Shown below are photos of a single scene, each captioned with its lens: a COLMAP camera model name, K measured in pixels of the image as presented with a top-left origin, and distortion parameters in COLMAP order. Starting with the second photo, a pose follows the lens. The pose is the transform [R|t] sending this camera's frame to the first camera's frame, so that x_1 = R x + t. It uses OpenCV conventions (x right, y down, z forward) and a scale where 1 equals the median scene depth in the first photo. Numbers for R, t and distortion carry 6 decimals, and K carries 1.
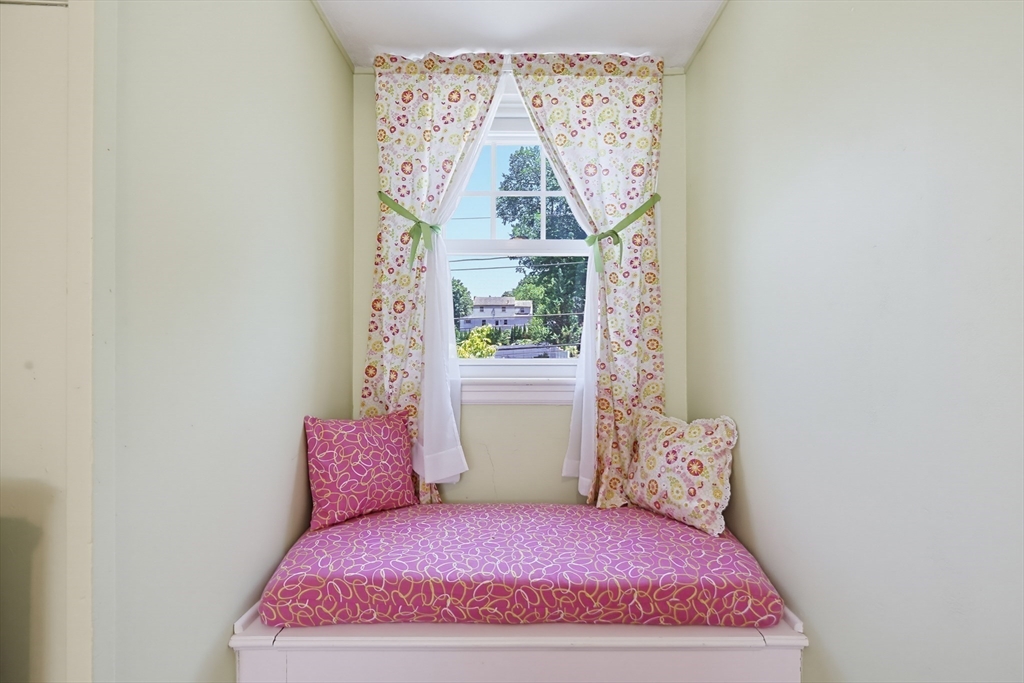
lens RADIAL K [[439.0, 0, 514.8], [0, 439.0, 349.6], [0, 0, 1]] dist [-0.001924, 0.001097]
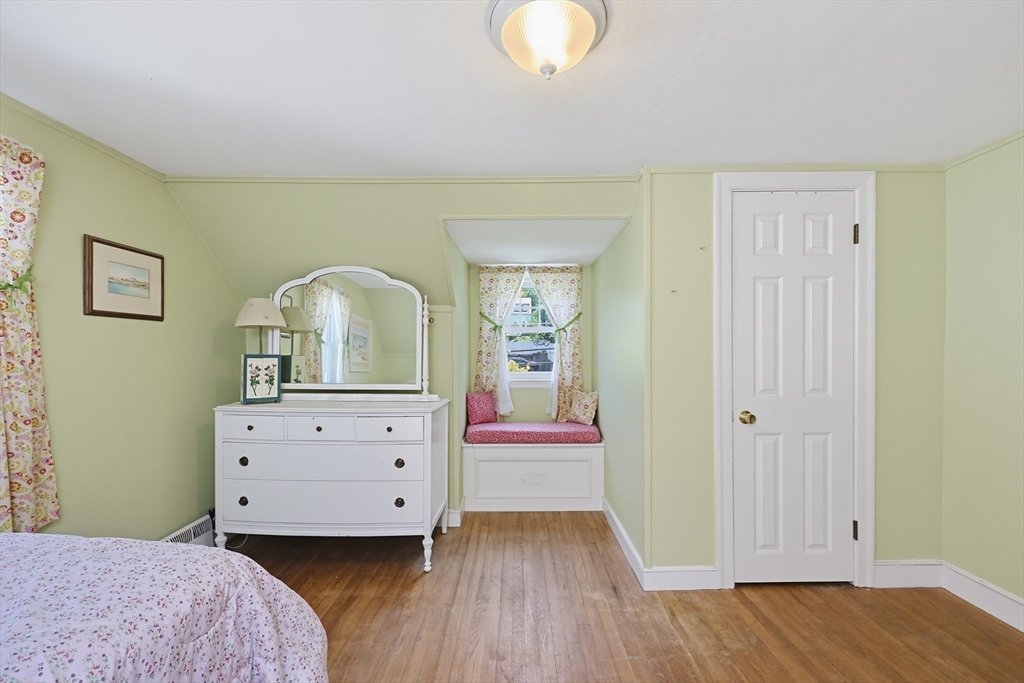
lens RADIAL K [[439.0, 0, 511.5], [0, 439.0, 356.3], [0, 0, 1]] dist [-0.001924, 0.001097]
pose [[0.999988, -0.002539, -0.004155, -0.105287], [0.002608, 0.999855, 0.016828, -0.133456], [0.004111, -0.016838, 0.999850, -1.866189]]
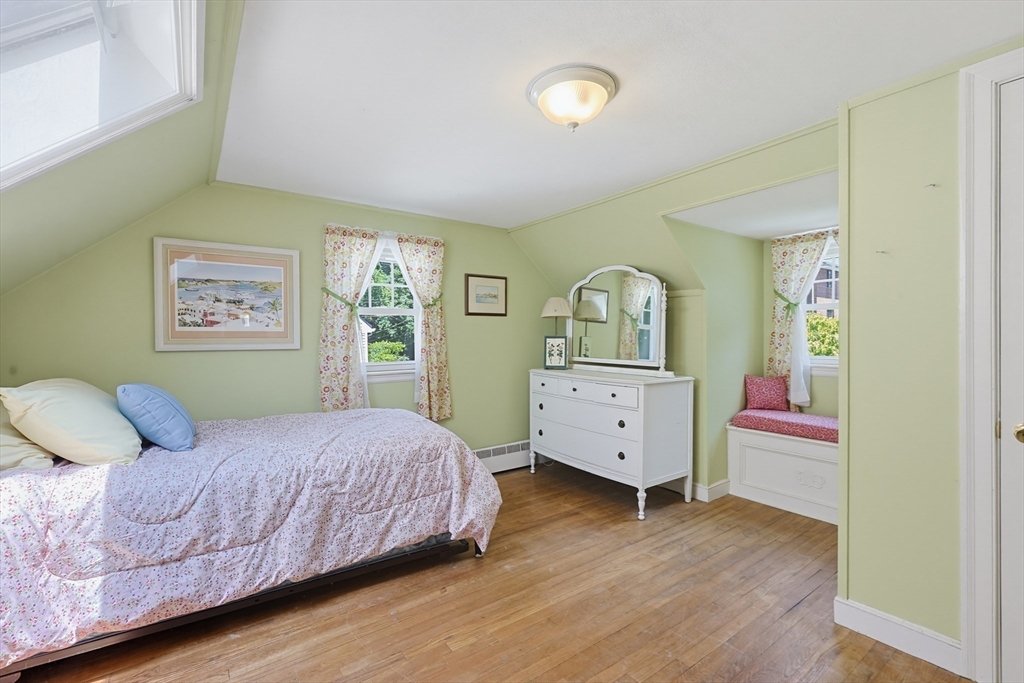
lens RADIAL K [[439.0, 0, 509.5], [0, 439.0, 339.8], [0, 0, 1]] dist [-0.001924, 0.001097]
pose [[0.583564, 0.002640, -0.812063, 0.903919], [0.012279, 0.999852, 0.012075, -0.124829], [0.811974, -0.017018, 0.583445, -1.821600]]
